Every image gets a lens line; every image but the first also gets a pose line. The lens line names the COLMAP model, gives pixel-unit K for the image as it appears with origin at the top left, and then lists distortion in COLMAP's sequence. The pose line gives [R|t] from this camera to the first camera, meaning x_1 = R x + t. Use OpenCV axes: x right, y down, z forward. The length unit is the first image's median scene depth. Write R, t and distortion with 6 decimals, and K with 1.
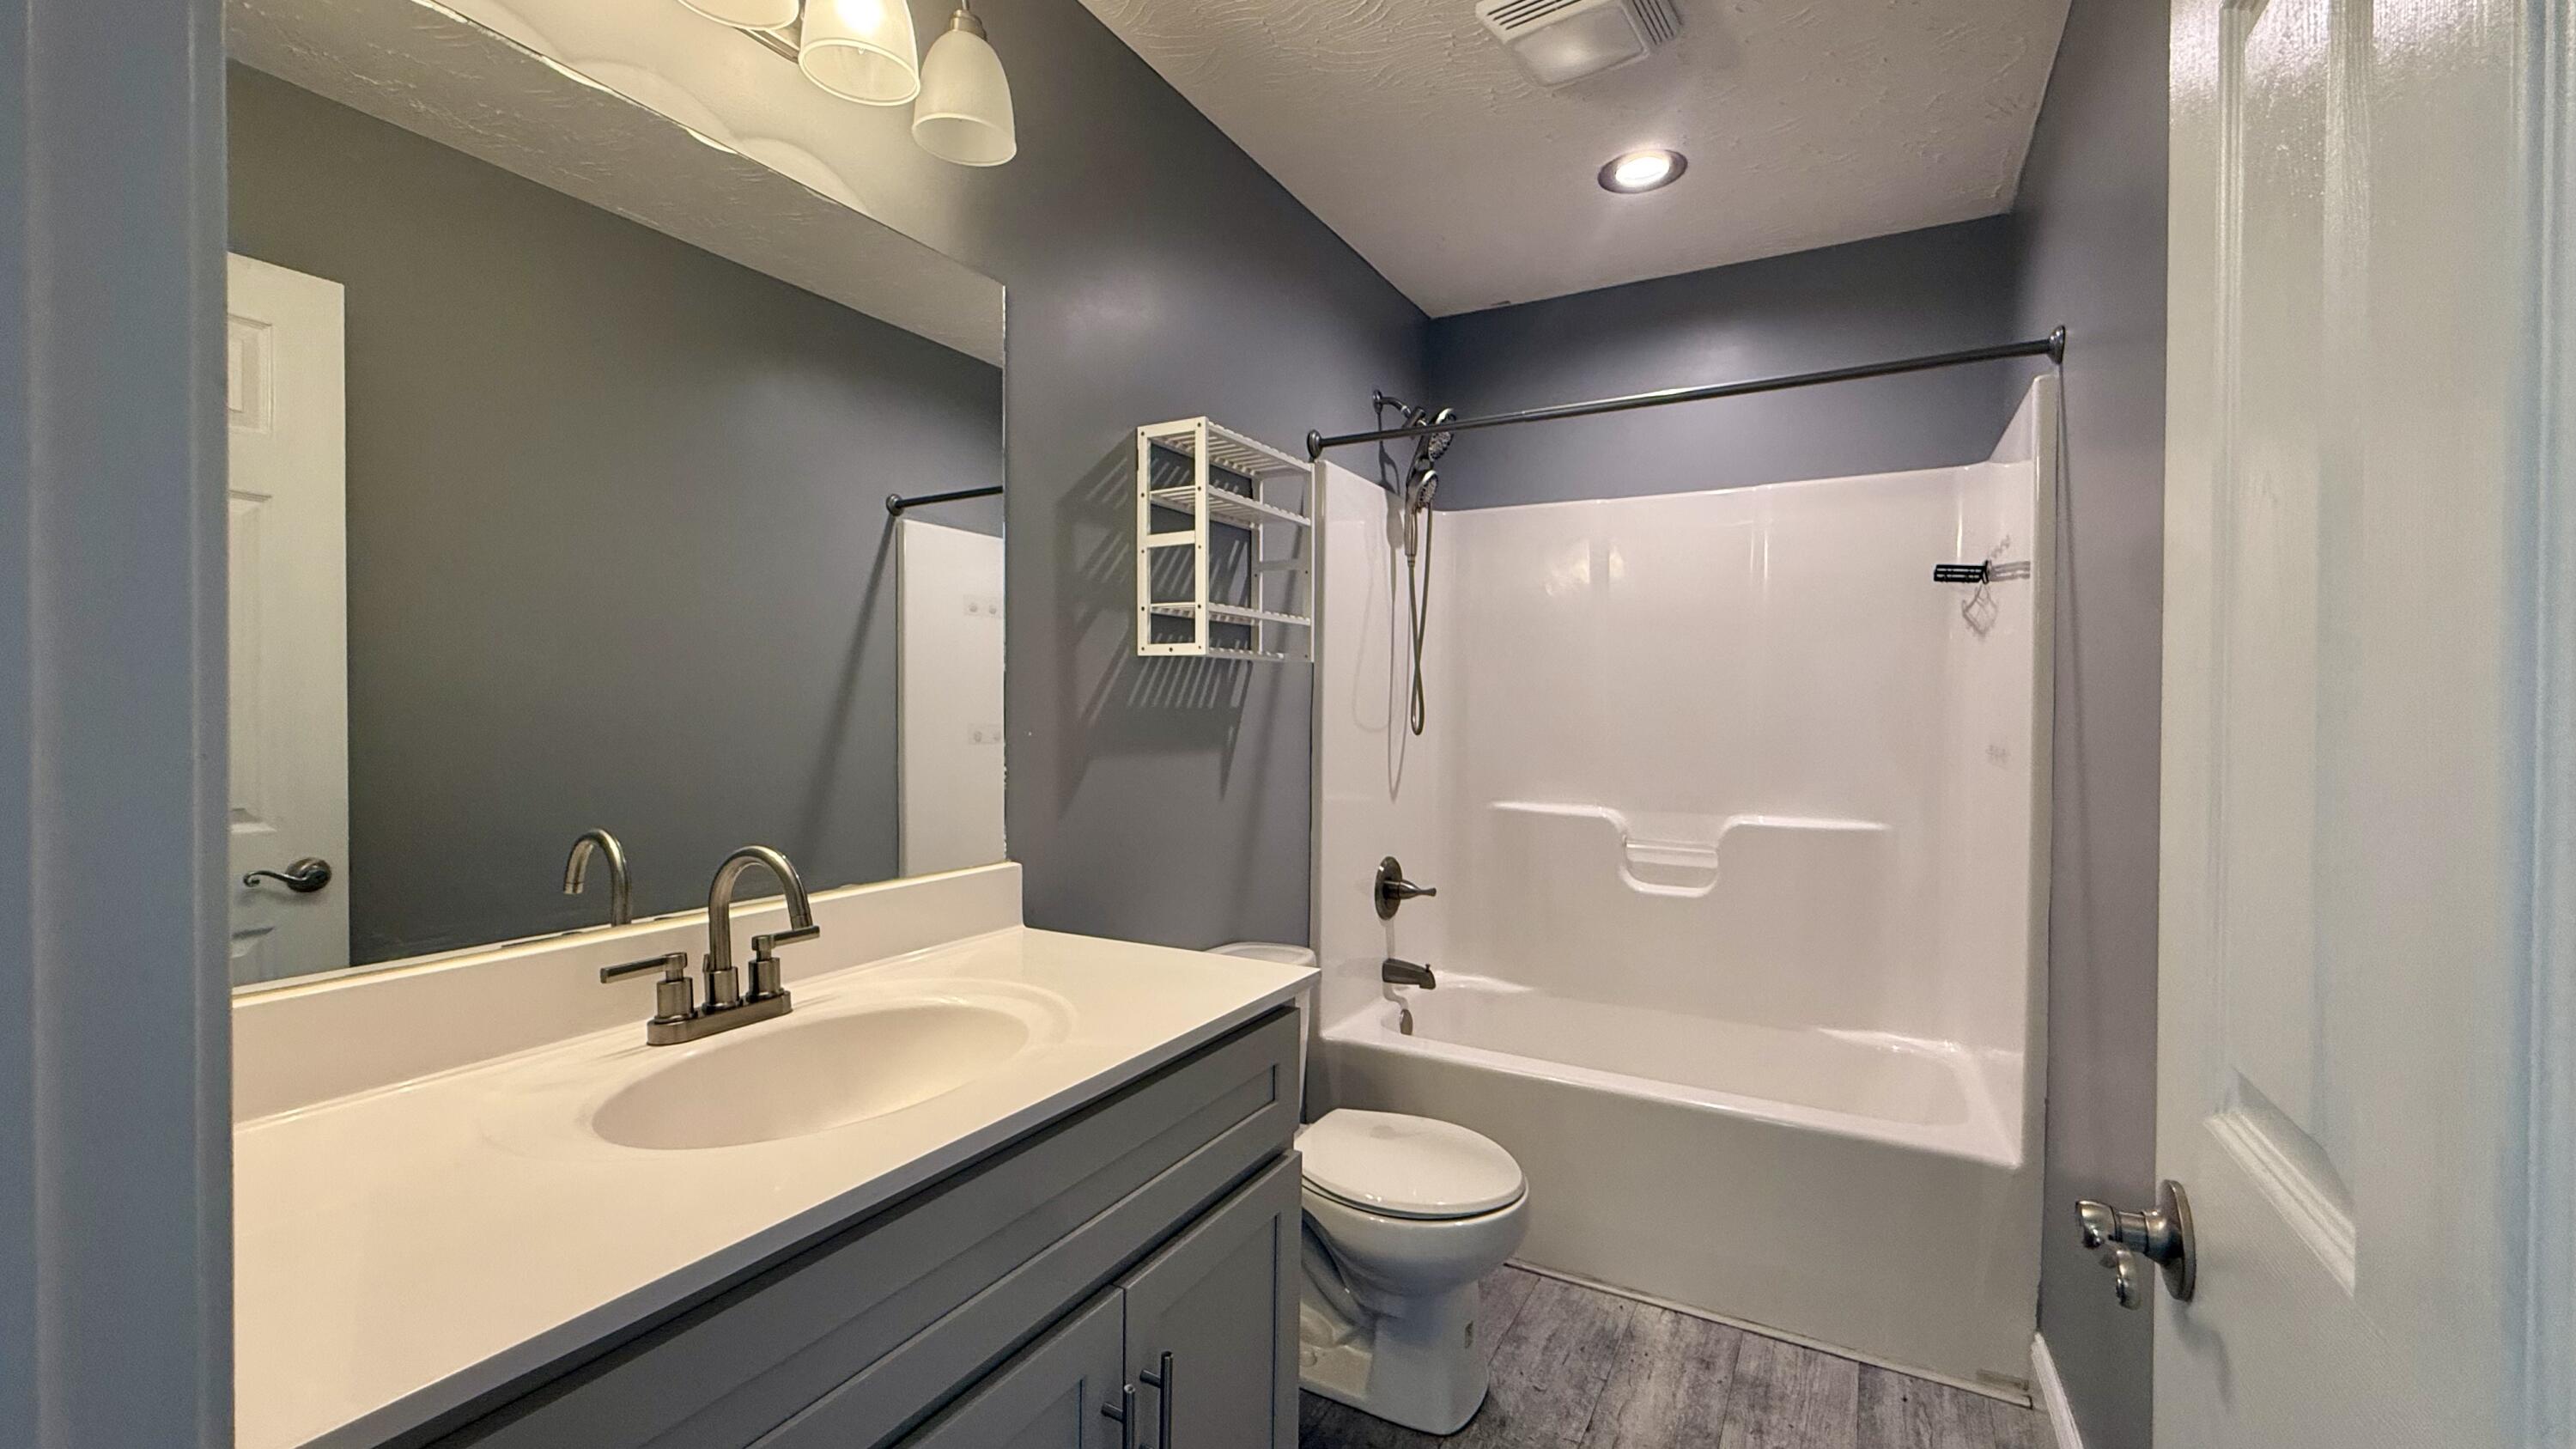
lens RADIAL K [[1035.1, 0, 1288.0], [0, 1035.1, 724.5], [0, 0, 1]] dist [-0.001593, 0.000437]
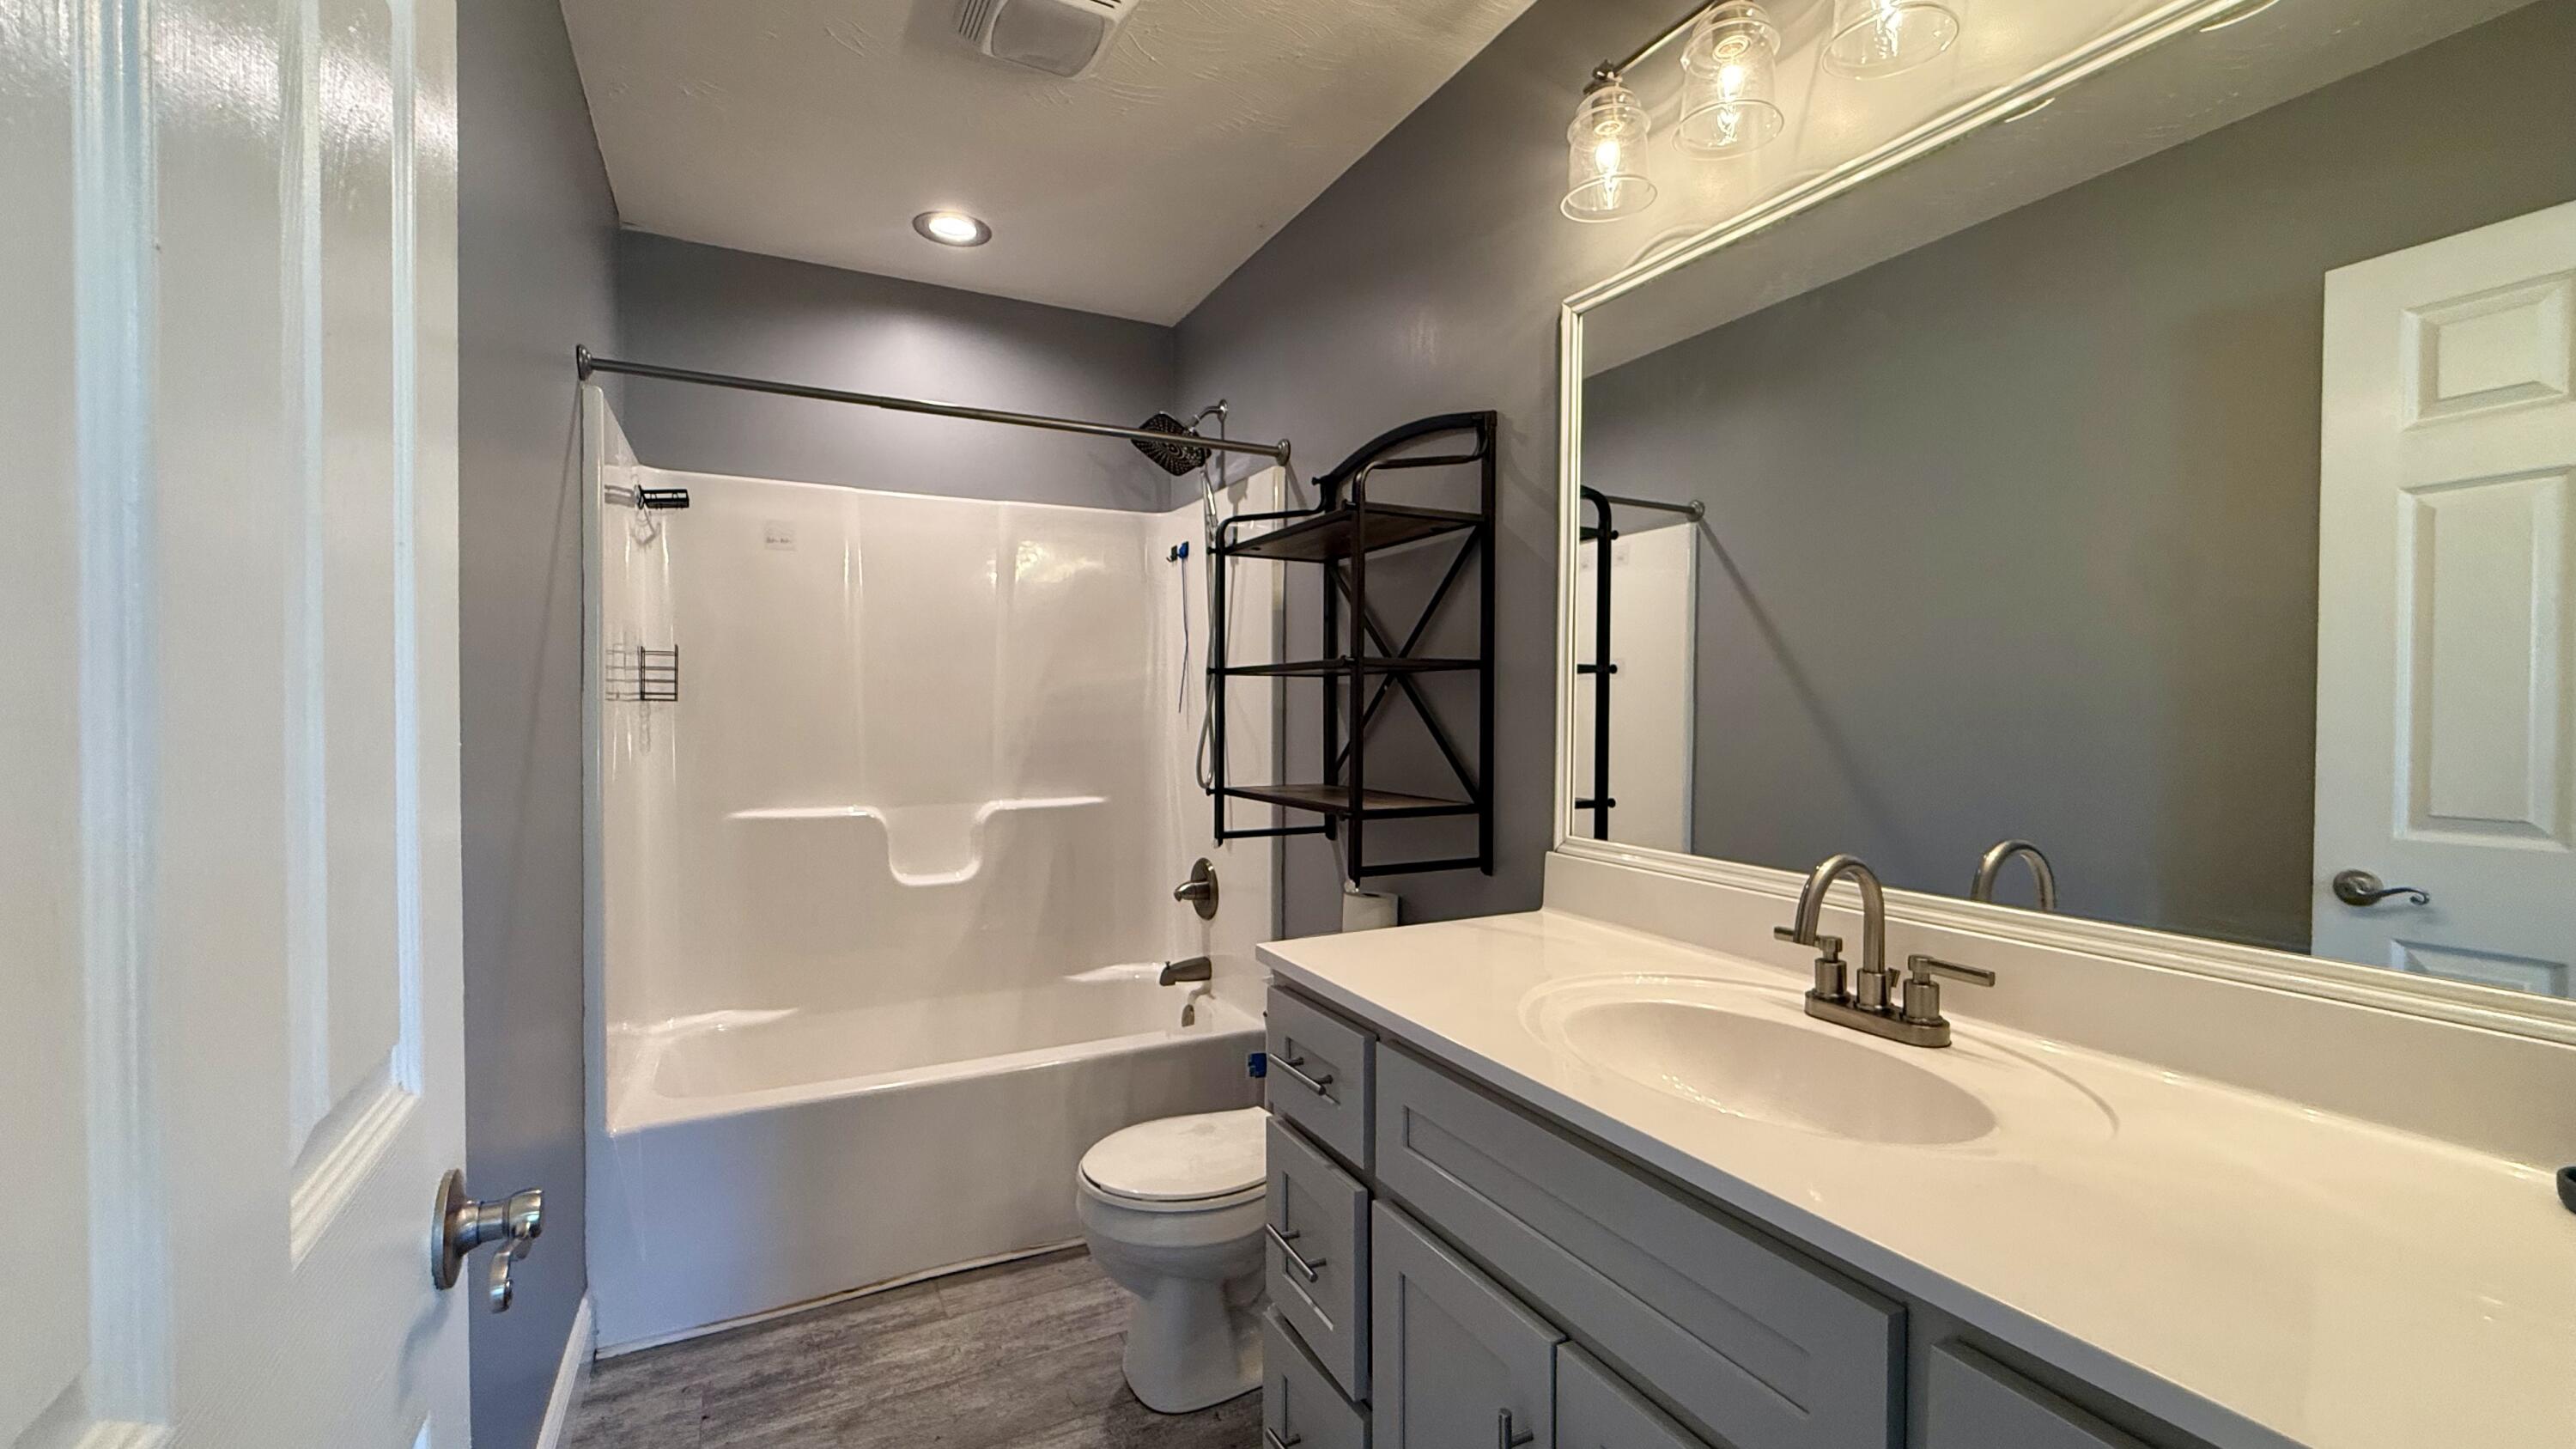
lens RADIAL K [[1035.1, 0, 1288.0], [0, 1035.1, 724.5], [0, 0, 1]] dist [-0.001593, 0.000437]
pose [[0.556439, -0.027634, 0.830429, -0.280392], [0.014233, 0.999617, 0.023727, -0.014043], [-0.830767, -0.001383, 0.556619, 0.127071]]
